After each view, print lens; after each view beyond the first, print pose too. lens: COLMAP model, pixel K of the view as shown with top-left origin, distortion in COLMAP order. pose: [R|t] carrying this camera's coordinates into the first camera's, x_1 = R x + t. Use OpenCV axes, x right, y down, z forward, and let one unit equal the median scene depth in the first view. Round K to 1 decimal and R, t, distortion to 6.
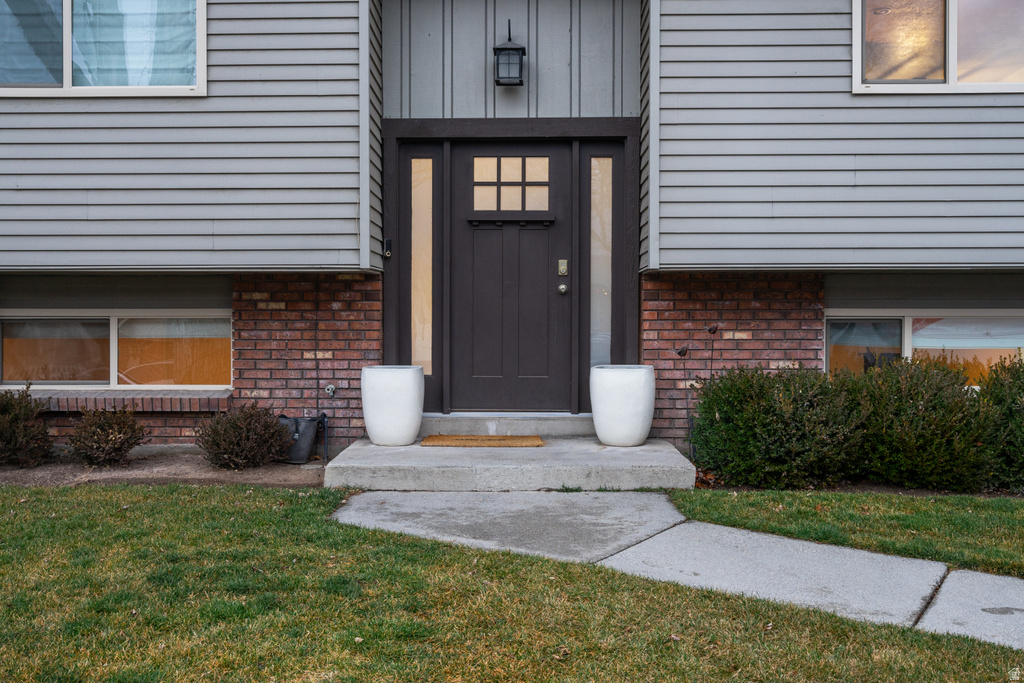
lens RADIAL K [[1217.1, 0, 512.1], [0, 1217.1, 342.1], [0, 0, 1]] dist [0.169238, 0.000000]
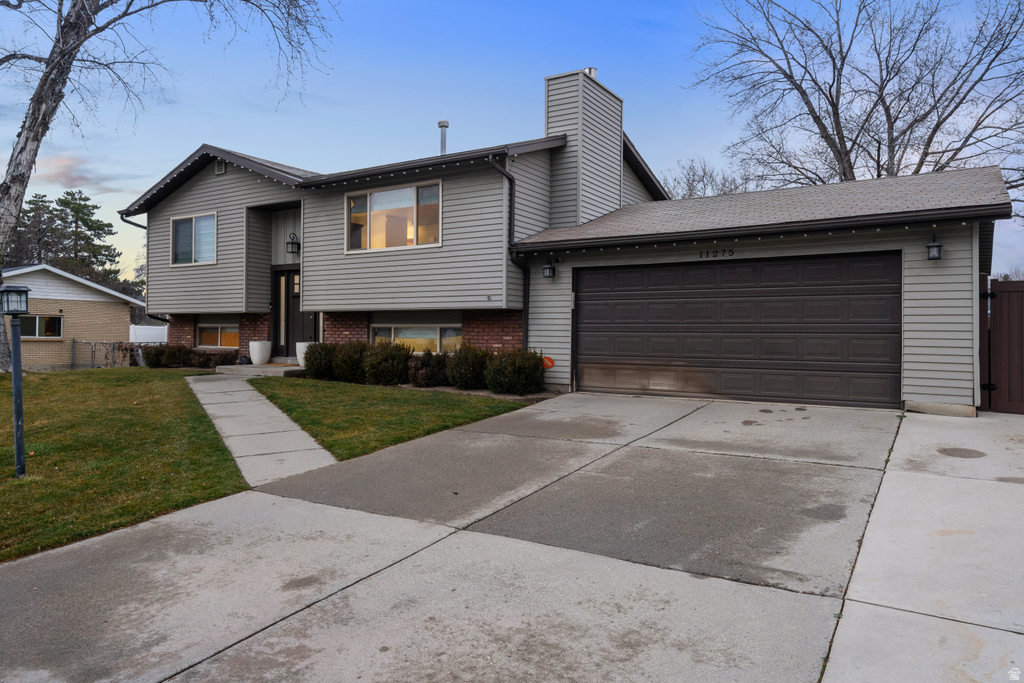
lens RADIAL K [[678.8, 0, 511.6], [0, 678.8, 337.6], [0, 0, 1]] dist [-0.002591, -0.000265]
pose [[0.857691, 0.012119, -0.514022, 1.357784], [-0.019001, 0.999786, -0.008132, 0.010947], [0.513814, 0.016742, 0.857738, -0.204350]]
